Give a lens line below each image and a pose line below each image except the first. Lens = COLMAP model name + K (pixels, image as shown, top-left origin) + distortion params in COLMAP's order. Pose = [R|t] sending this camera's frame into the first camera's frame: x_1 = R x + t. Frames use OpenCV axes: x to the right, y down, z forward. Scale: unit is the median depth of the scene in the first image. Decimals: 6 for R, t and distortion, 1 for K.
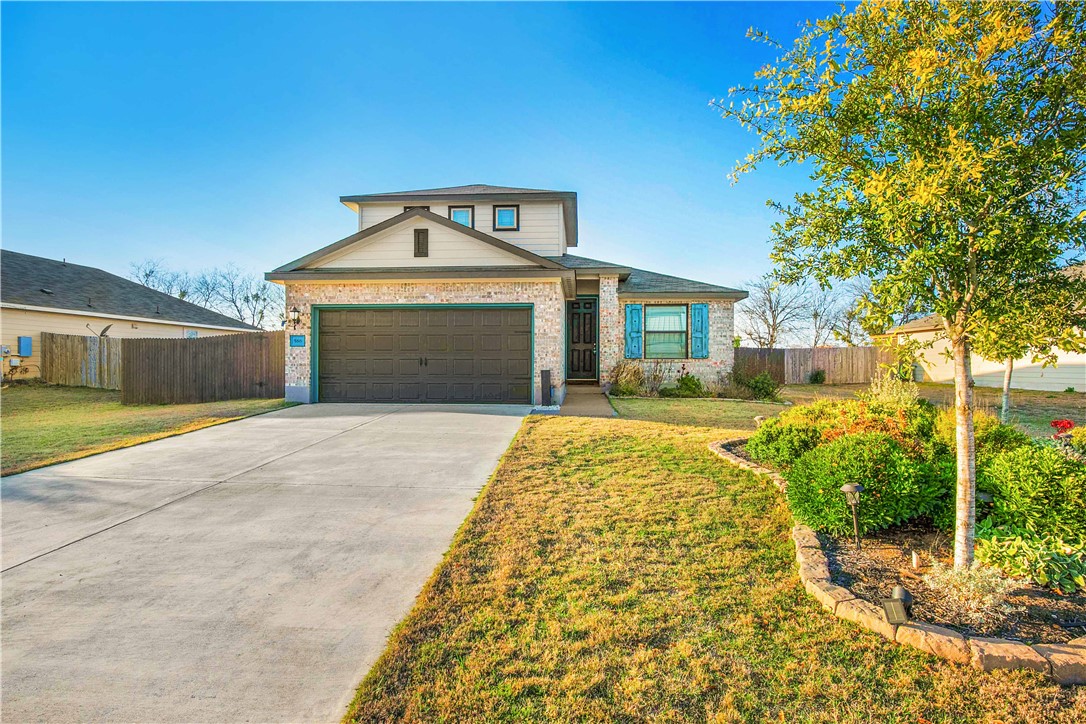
lens RADIAL K [[545.9, 0, 543.0], [0, 545.9, 362.0], [0, 0, 1]] dist [-0.024649, 0.000023]
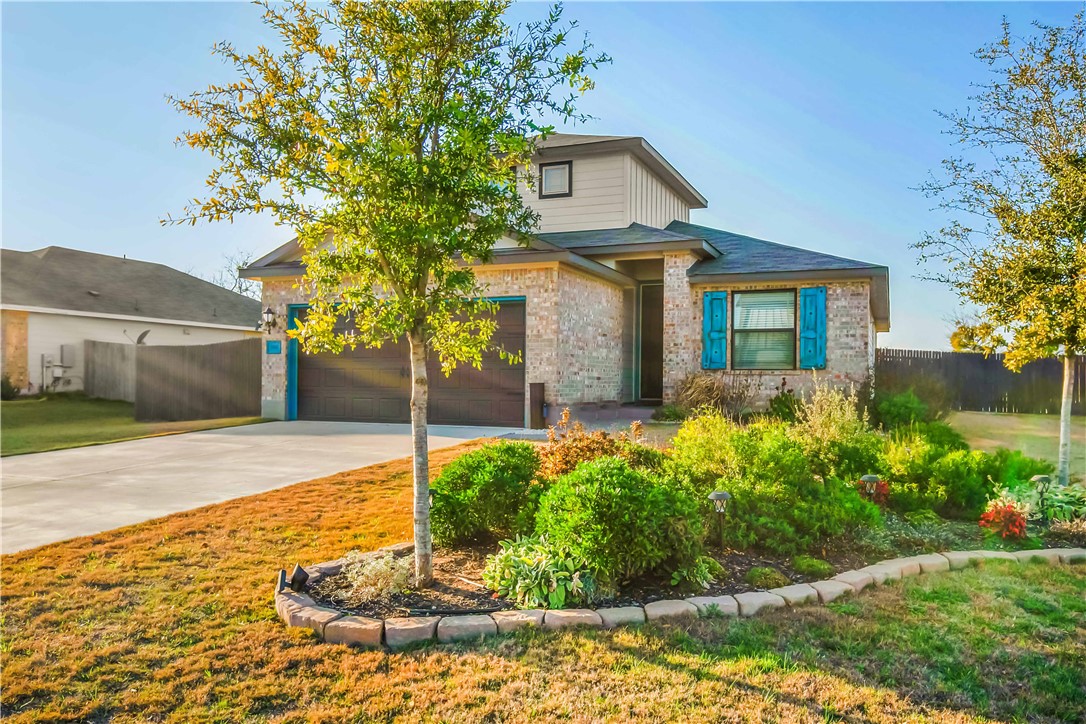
lens RADIAL K [[835.2, 0, 544.0], [0, 835.2, 383.2], [0, 0, 1]] dist [-0.001730, 0.000162]
pose [[0.943197, 0.006888, -0.332163, 0.372133], [-0.005512, 0.999972, 0.005084, 0.008325], [0.332188, -0.002964, 0.943208, -0.097097]]
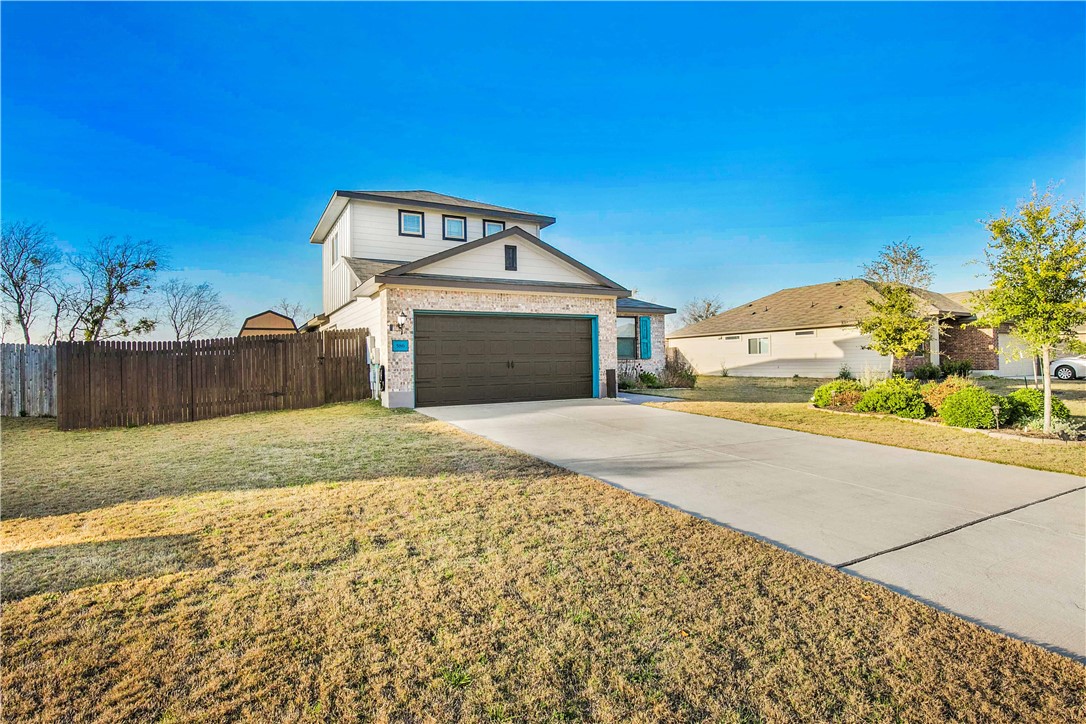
lens RADIAL K [[545.9, 0, 543.0], [0, 545.9, 362.0], [0, 0, 1]] dist [-0.024649, 0.000023]
pose [[0.844755, -0.016303, 0.534904, -0.731799], [0.017959, 0.999836, 0.002112, -0.006550], [-0.534851, 0.007823, 0.844910, 0.022492]]
